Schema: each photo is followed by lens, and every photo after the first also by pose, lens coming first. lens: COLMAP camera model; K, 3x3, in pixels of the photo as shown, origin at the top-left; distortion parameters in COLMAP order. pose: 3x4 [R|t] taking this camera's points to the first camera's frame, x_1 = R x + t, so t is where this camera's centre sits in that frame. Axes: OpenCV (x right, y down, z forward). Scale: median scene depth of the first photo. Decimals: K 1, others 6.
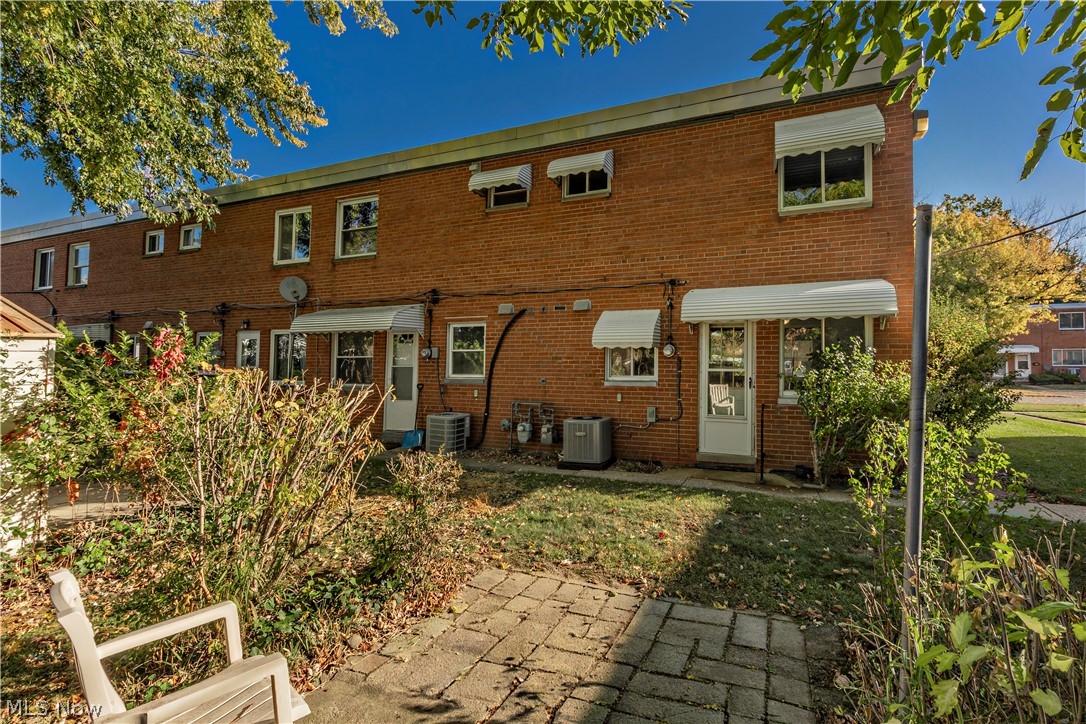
lens RADIAL K [[526.1, 0, 542.6], [0, 526.1, 357.6], [0, 0, 1]] dist [-0.000126, 0.001431]
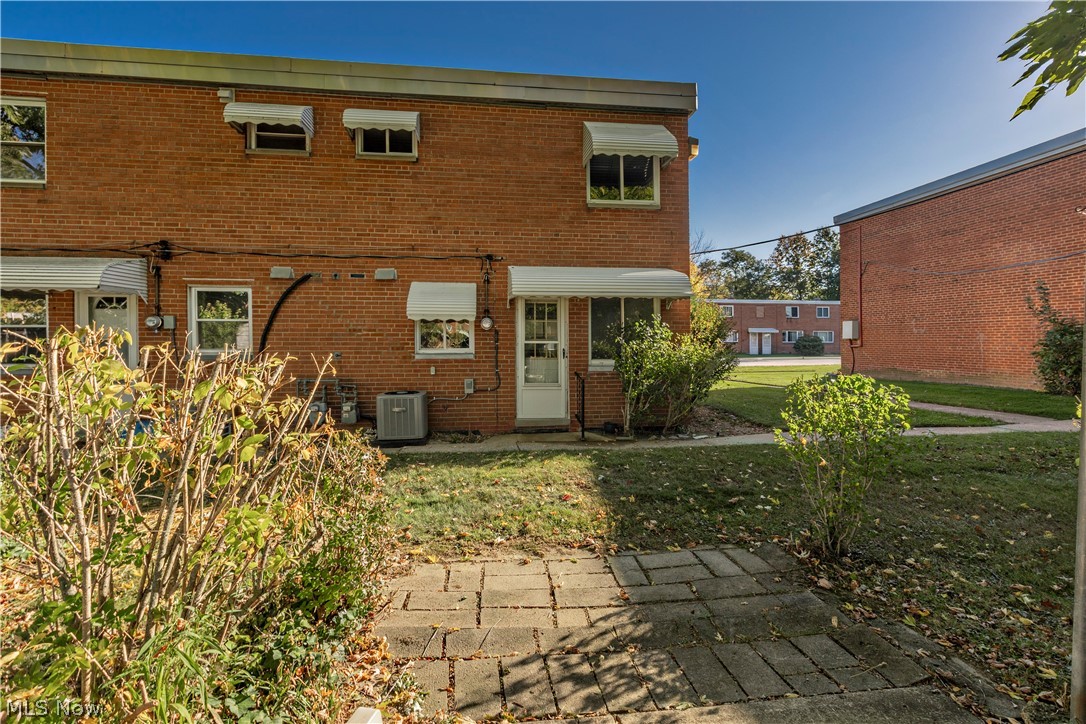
lens RADIAL K [[497.2, 0, 549.9], [0, 497.2, 359.6], [0, 0, 1]] dist [0.004959, -0.001230]
pose [[0.854043, -0.018168, 0.519885, -0.164201], [-0.008435, 0.998775, 0.048761, 0.008549], [-0.520134, -0.046029, 0.852844, 0.097216]]
